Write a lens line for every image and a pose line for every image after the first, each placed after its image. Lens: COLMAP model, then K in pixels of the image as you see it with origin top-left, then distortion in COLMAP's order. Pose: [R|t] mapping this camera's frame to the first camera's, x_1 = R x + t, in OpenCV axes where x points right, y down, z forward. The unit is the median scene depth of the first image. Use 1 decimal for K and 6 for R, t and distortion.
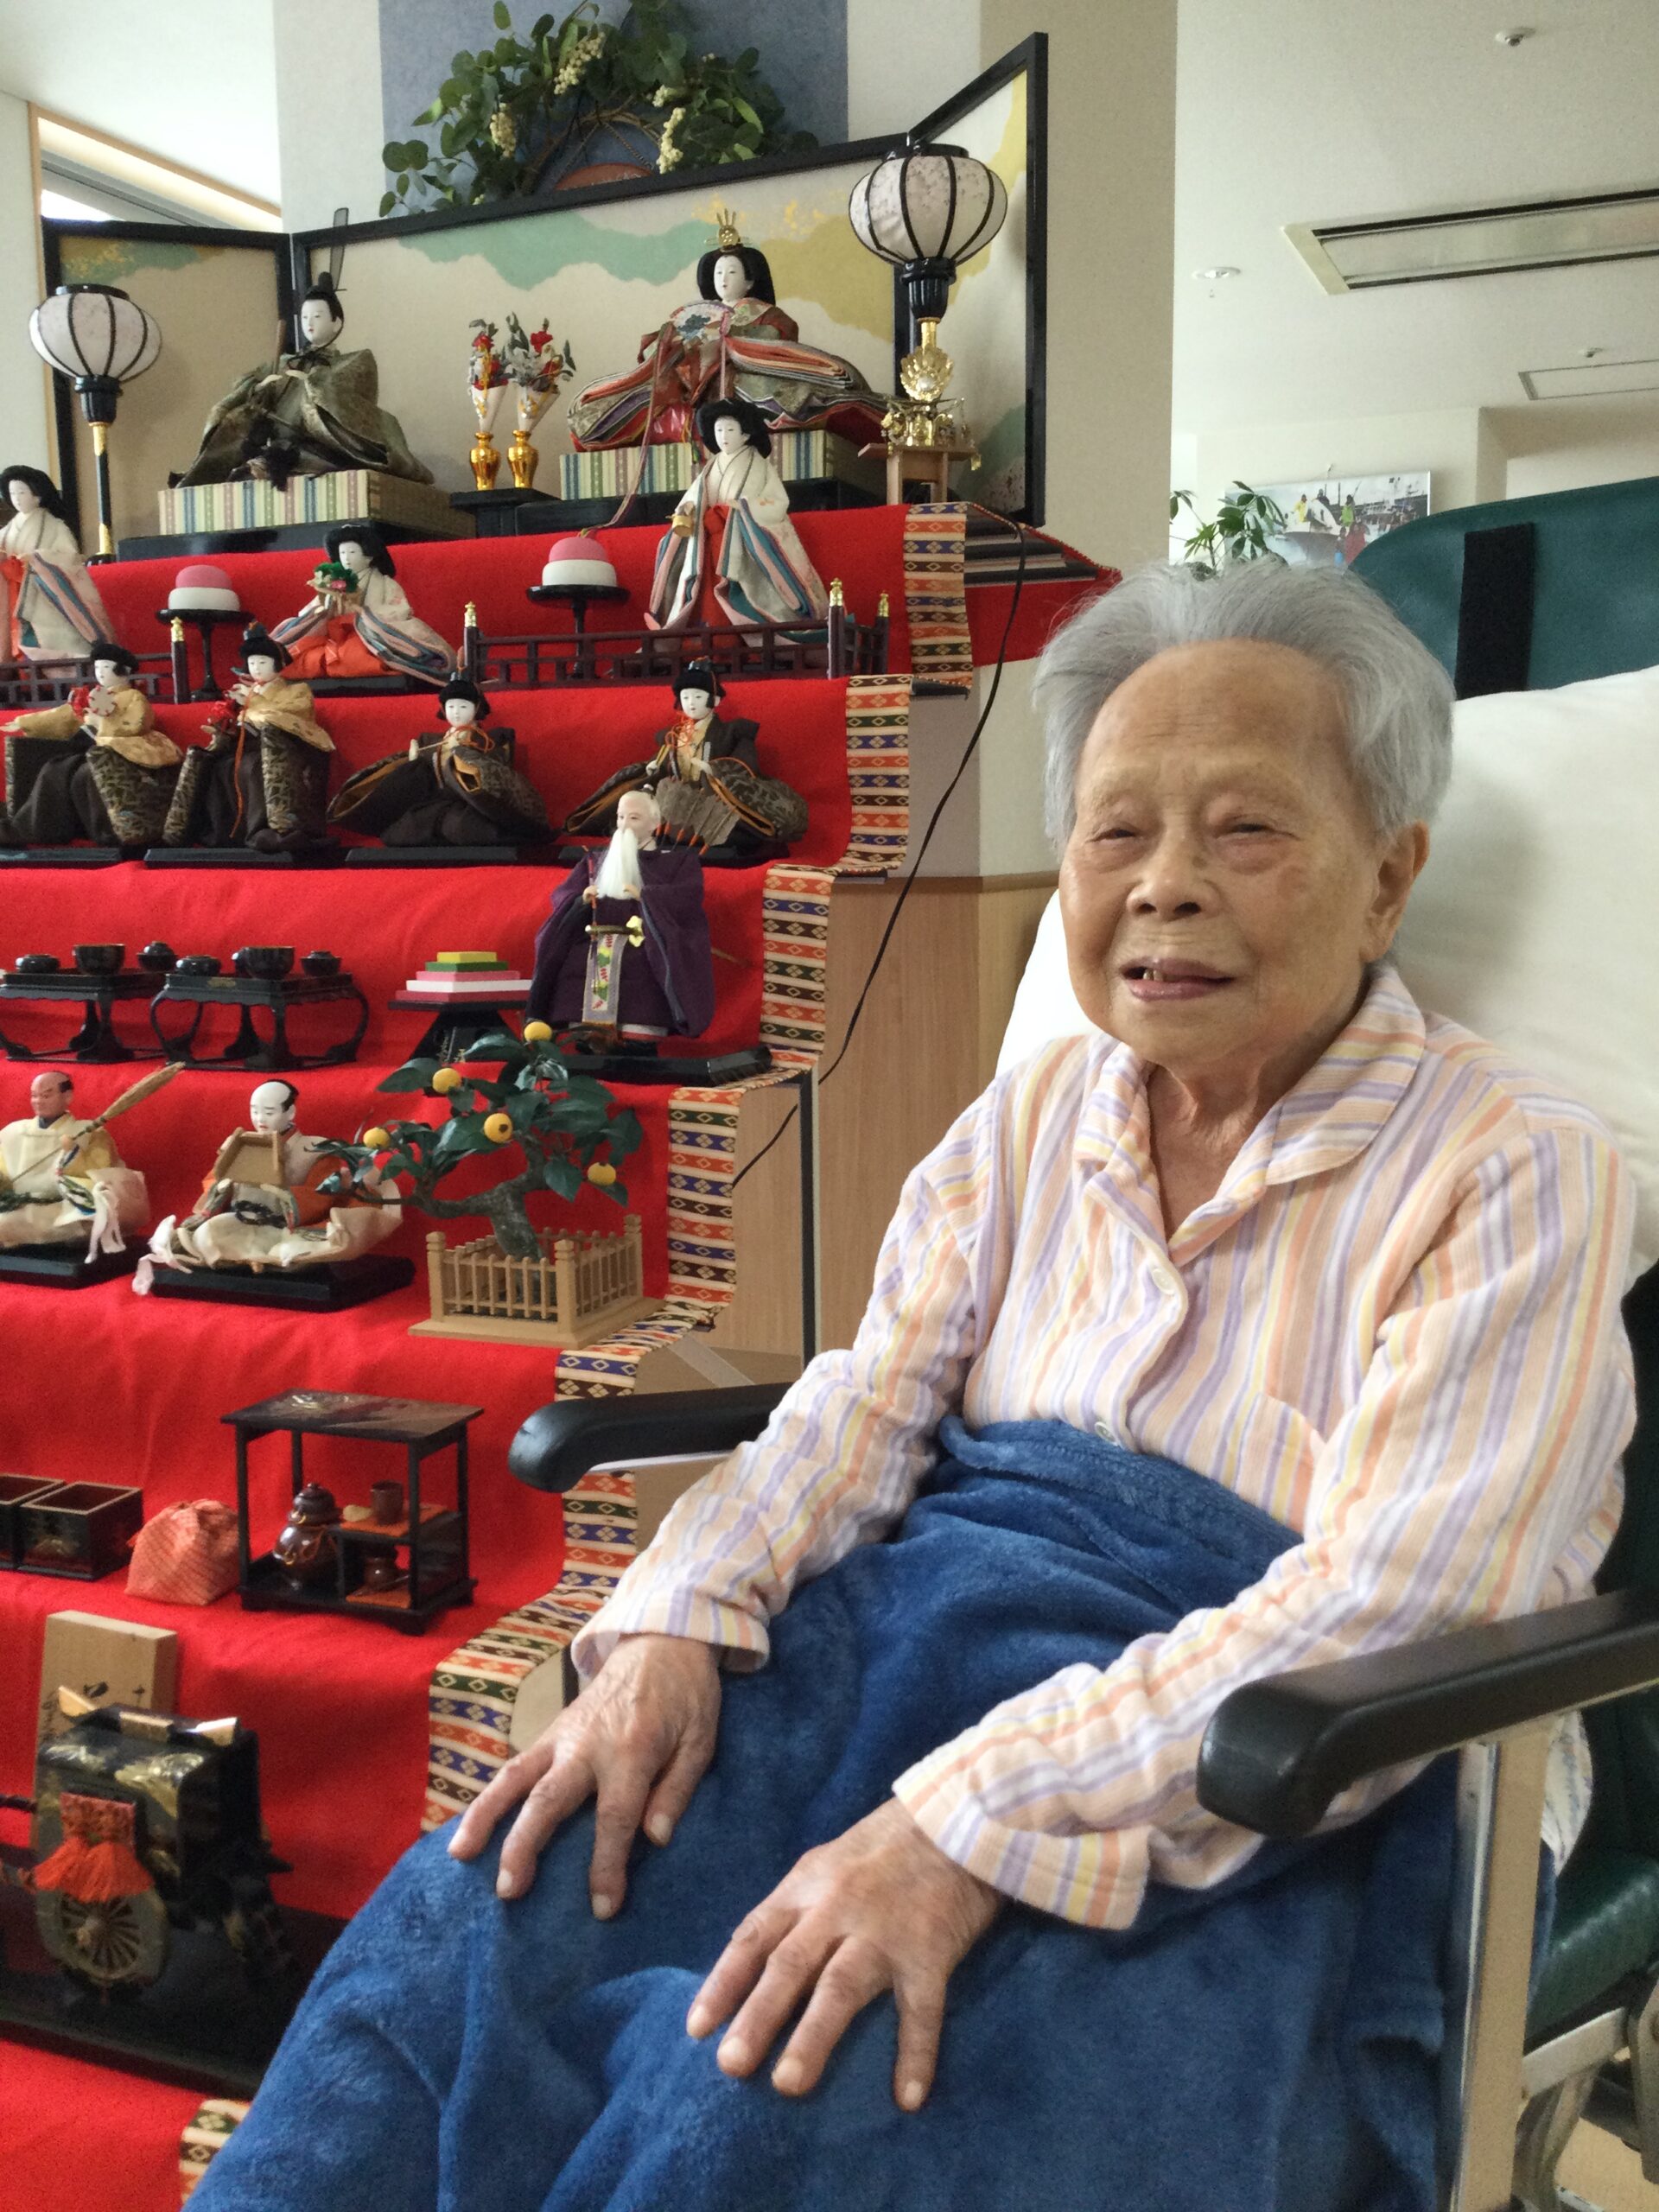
lens RADIAL K [[1968.2, 0, 829.5], [0, 1968.2, 1106.0], [0, 0, 1]] dist [0.144993, -0.274474]
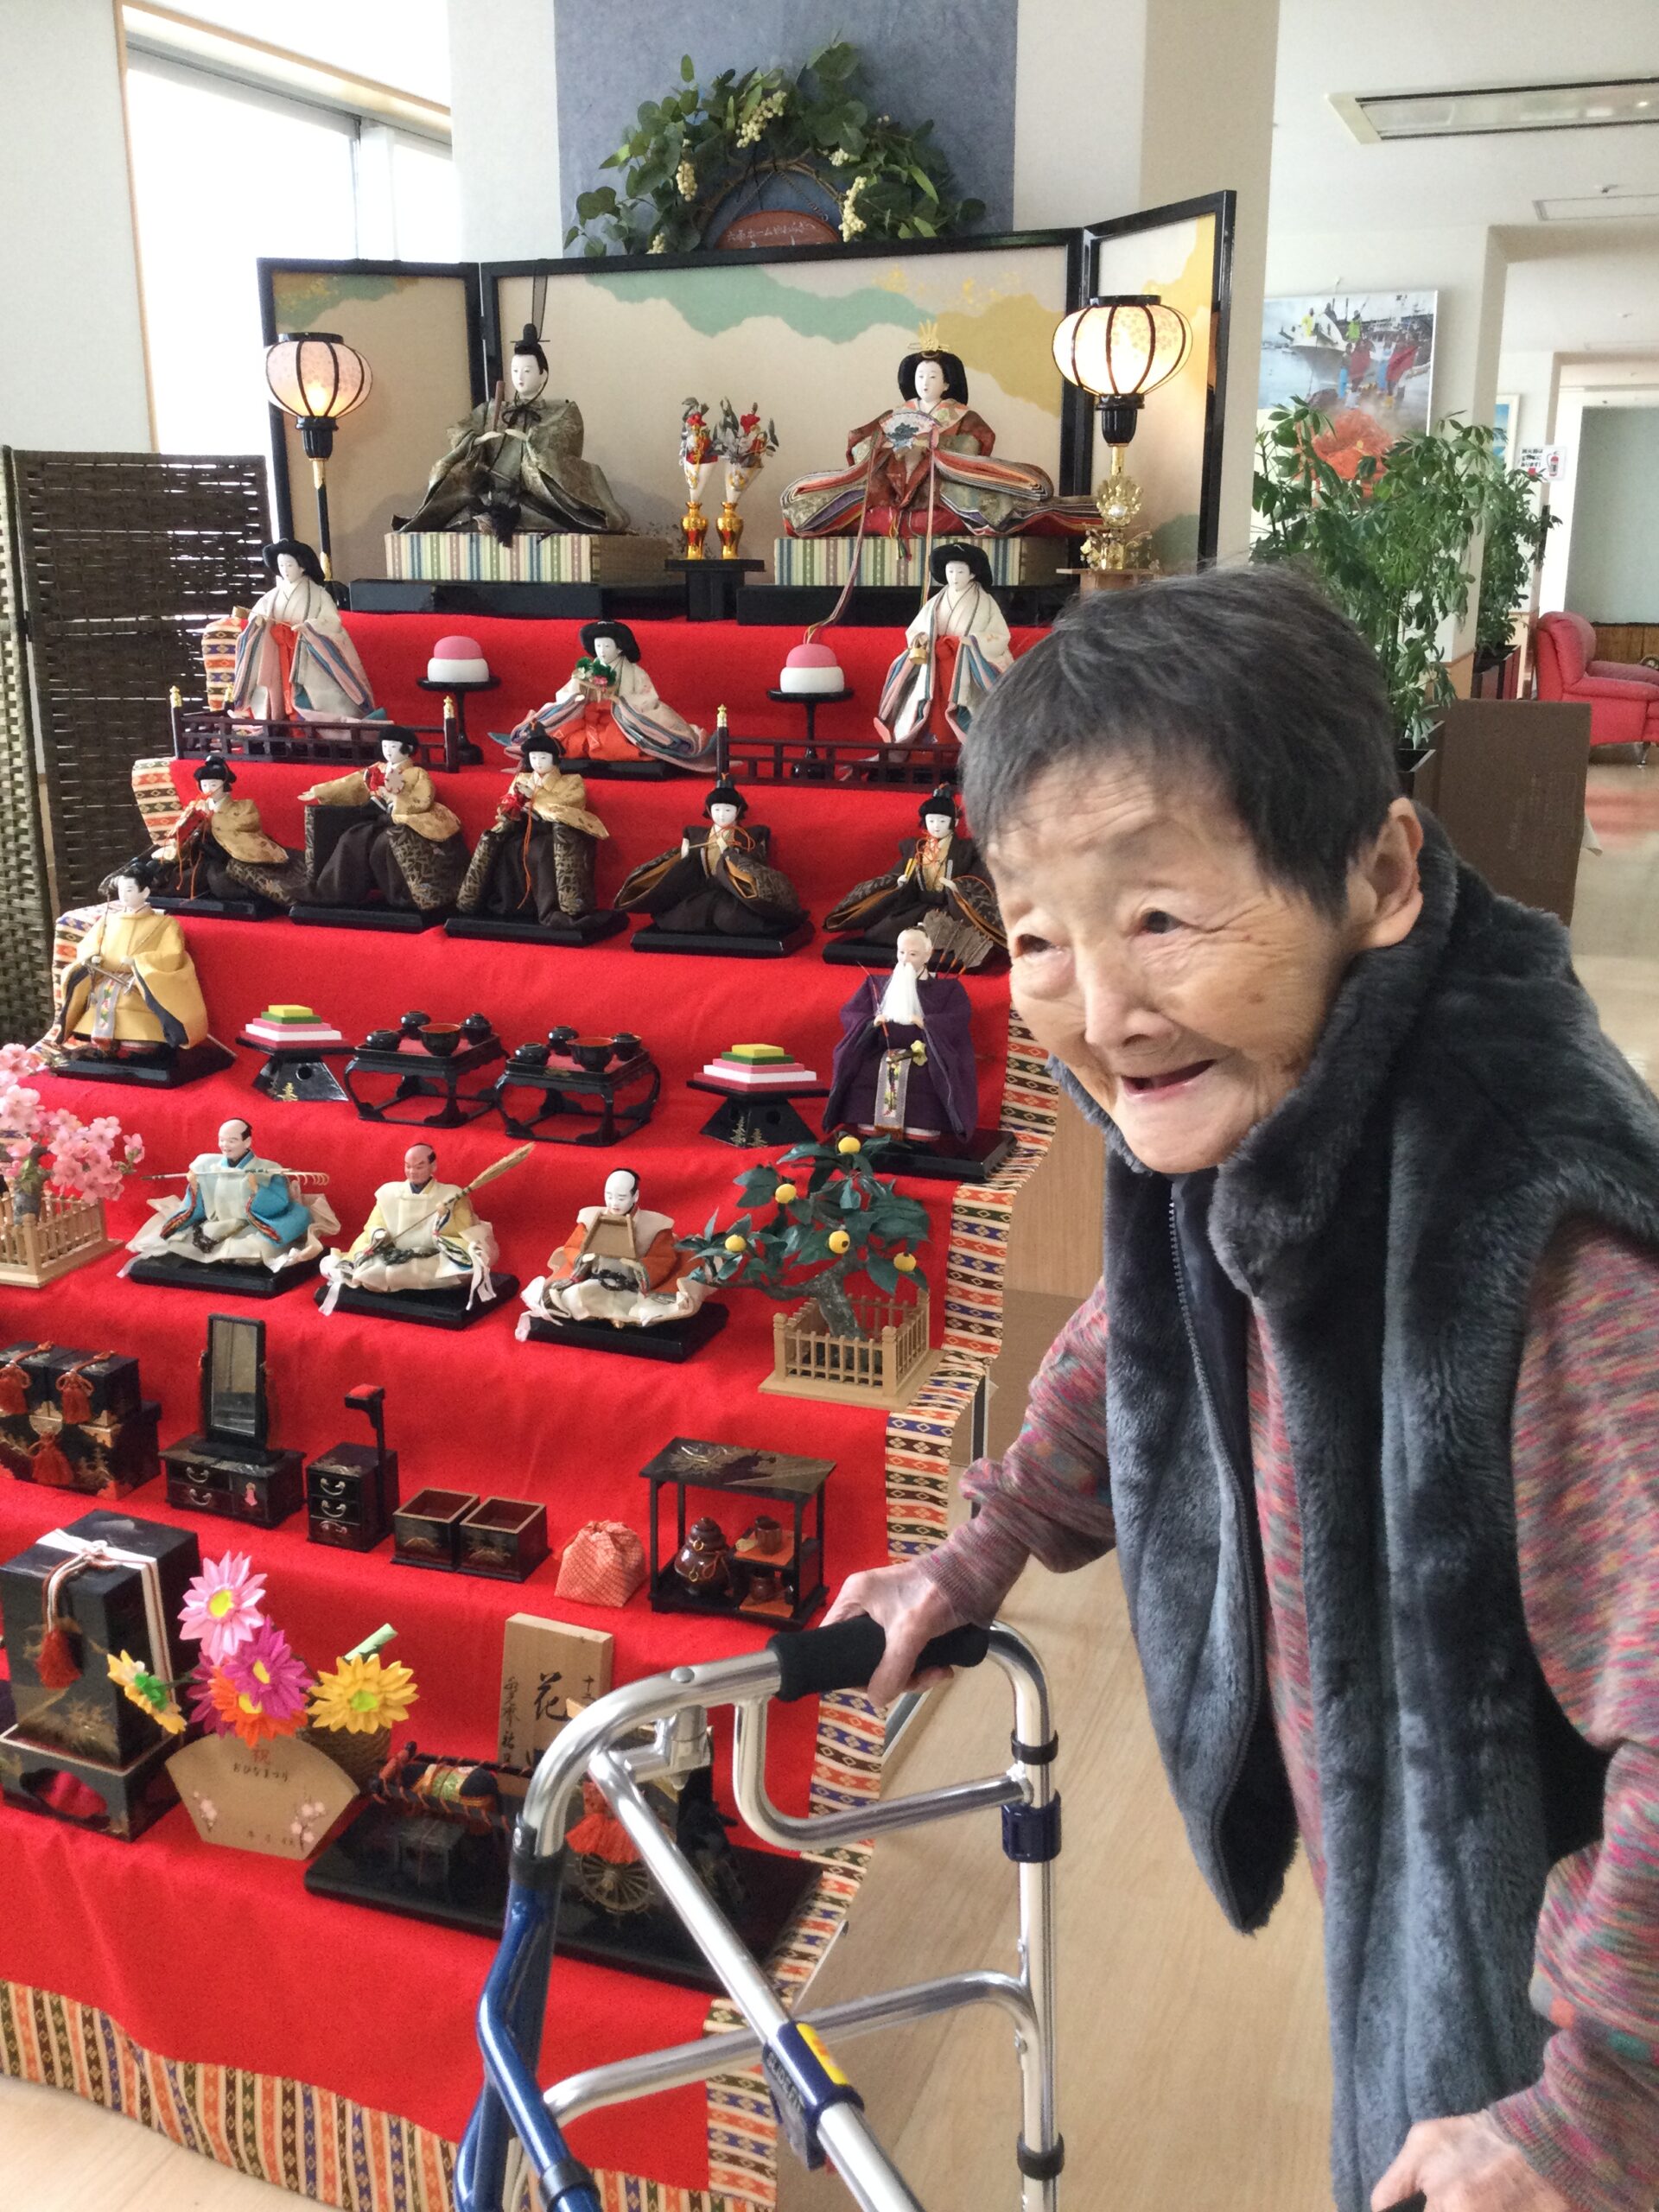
lens RADIAL K [[1968.2, 0, 829.5], [0, 1968.2, 1106.0], [0, 0, 1]] dist [0.144993, -0.274474]
pose [[0.999314, -0.002600, 0.036948, -0.162495], [-0.002666, 0.989896, 0.141770, -0.187329], [-0.036943, -0.141771, 0.989210, -0.174835]]
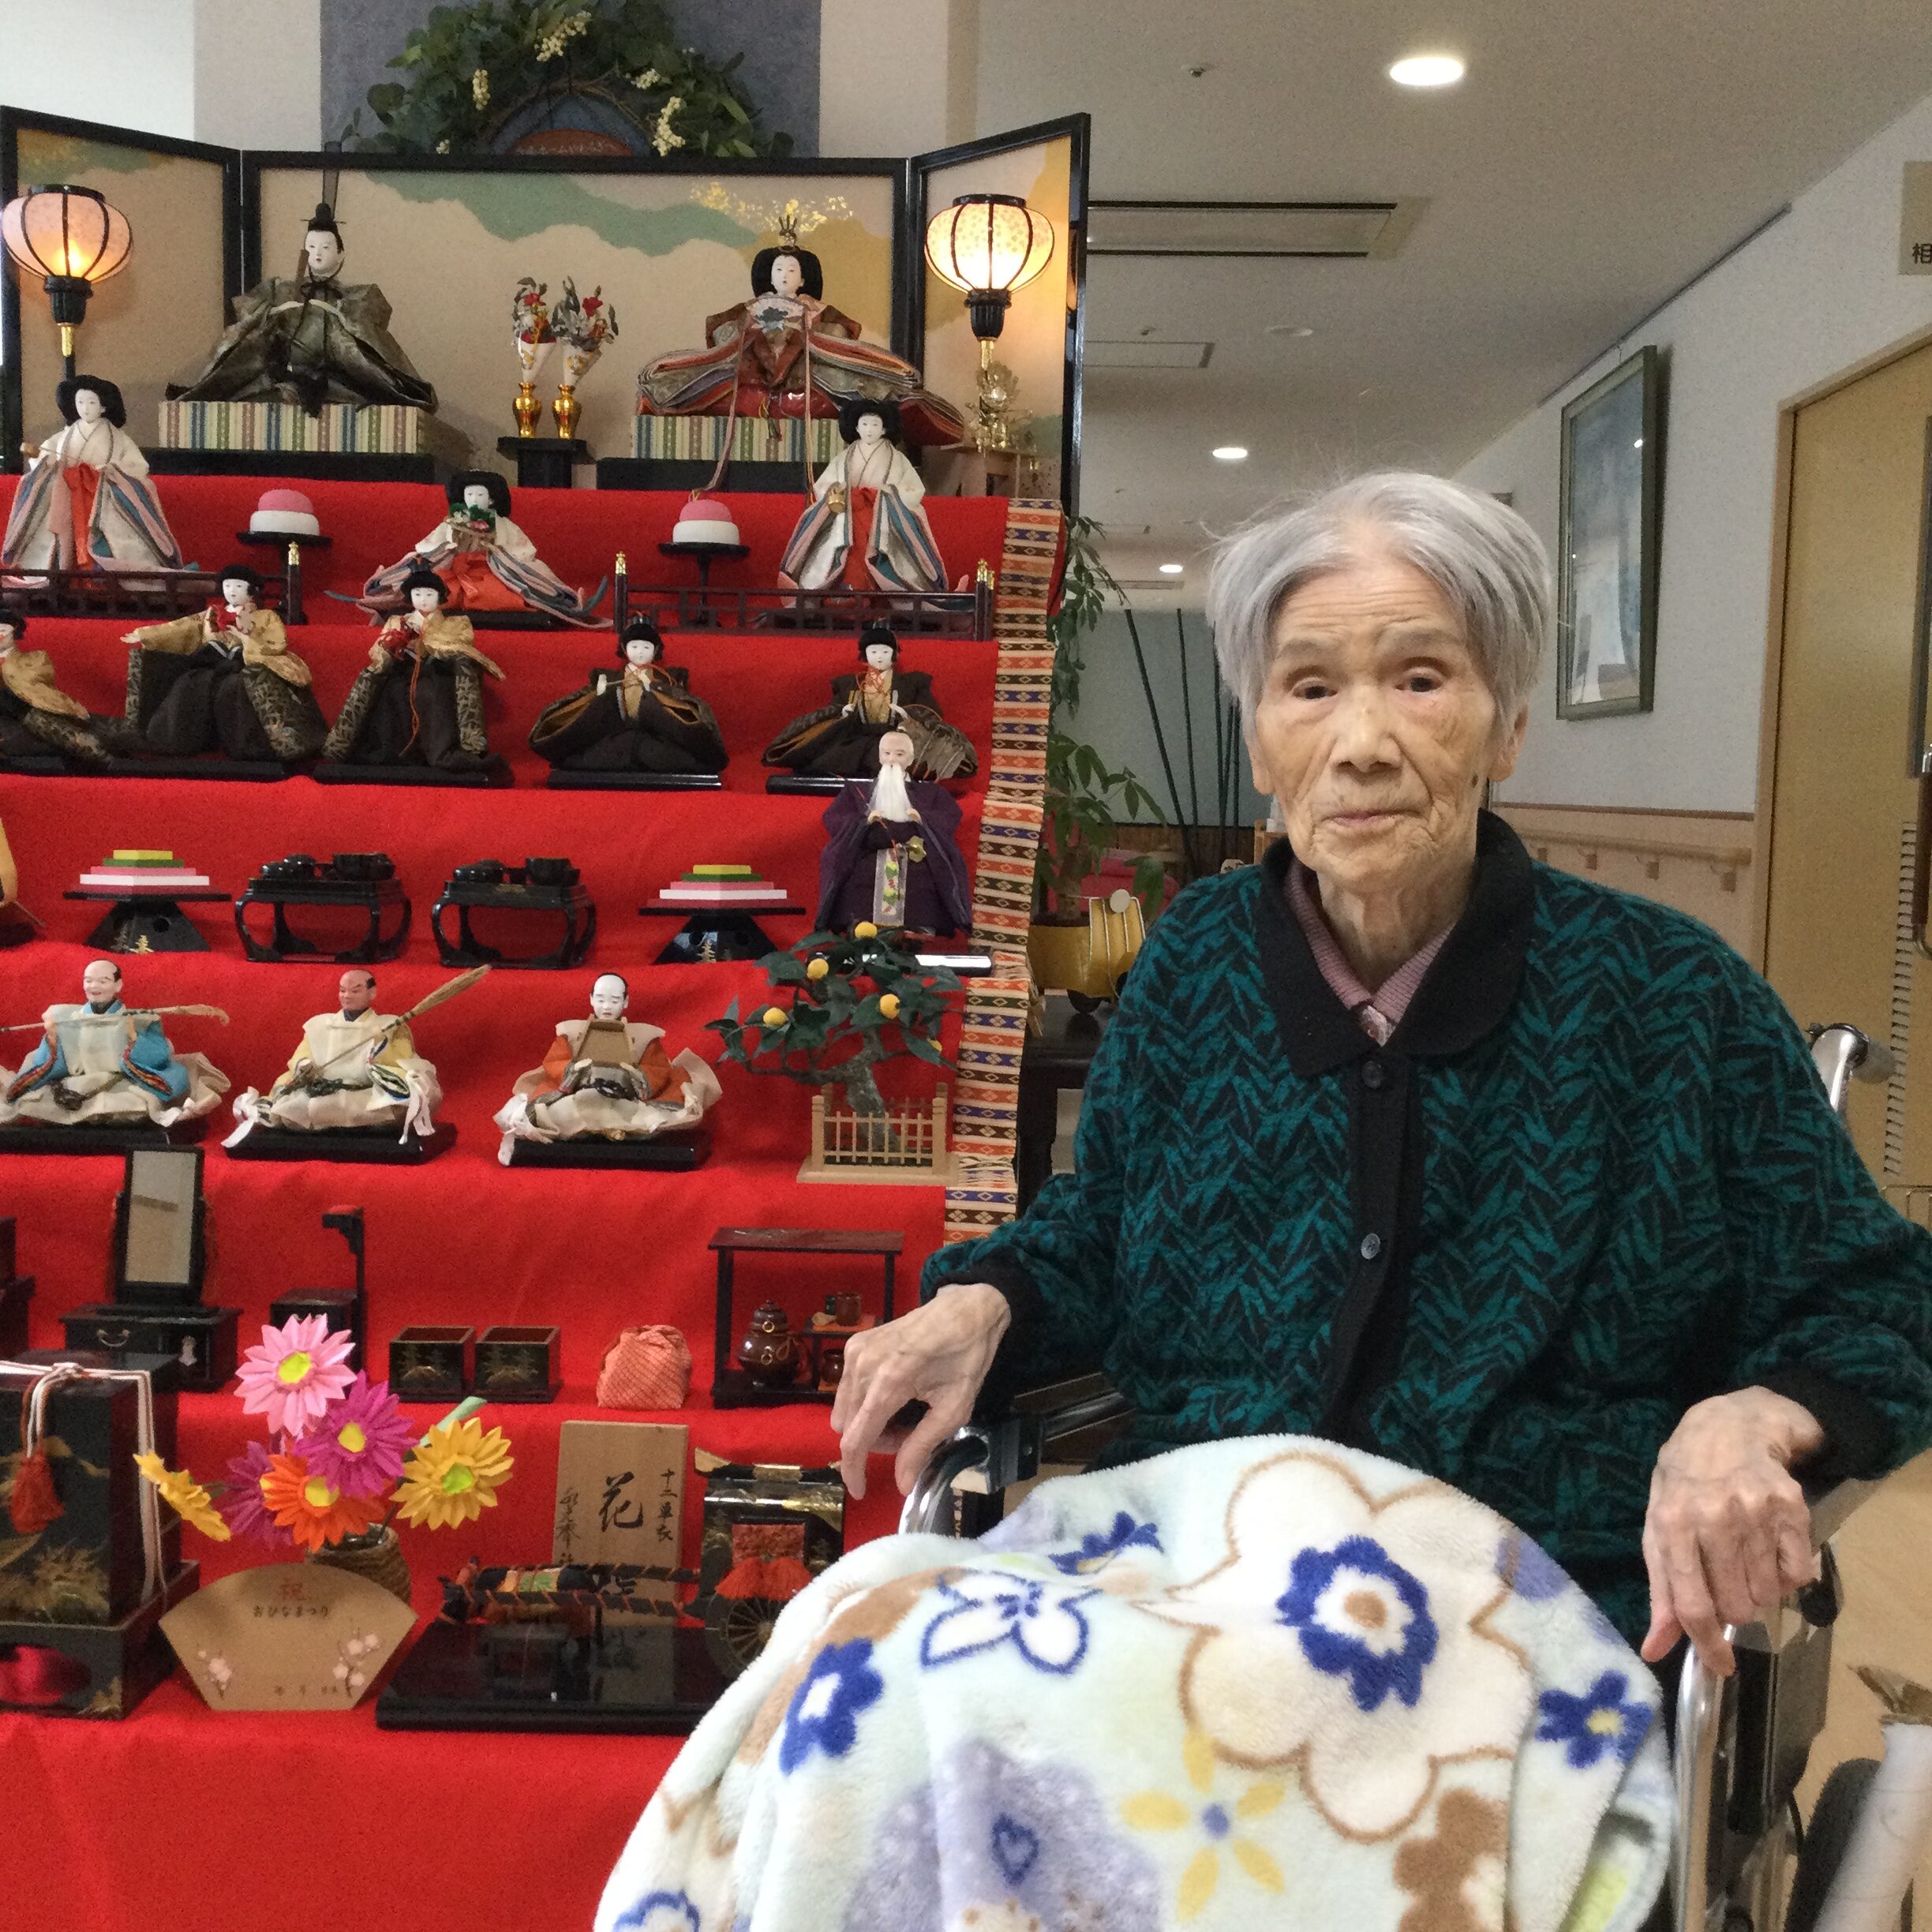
lens RADIAL K [[2324.0, 0, 917.0], [0, 2324.0, 959.4], [0, 0, 1]] dist [0.171390, -0.356791]
pose [[0.936941, 0.005309, 0.349447, -0.482324], [0.014231, 0.998476, -0.053324, 0.043719], [-0.349198, 0.054934, 0.935437, -0.257651]]
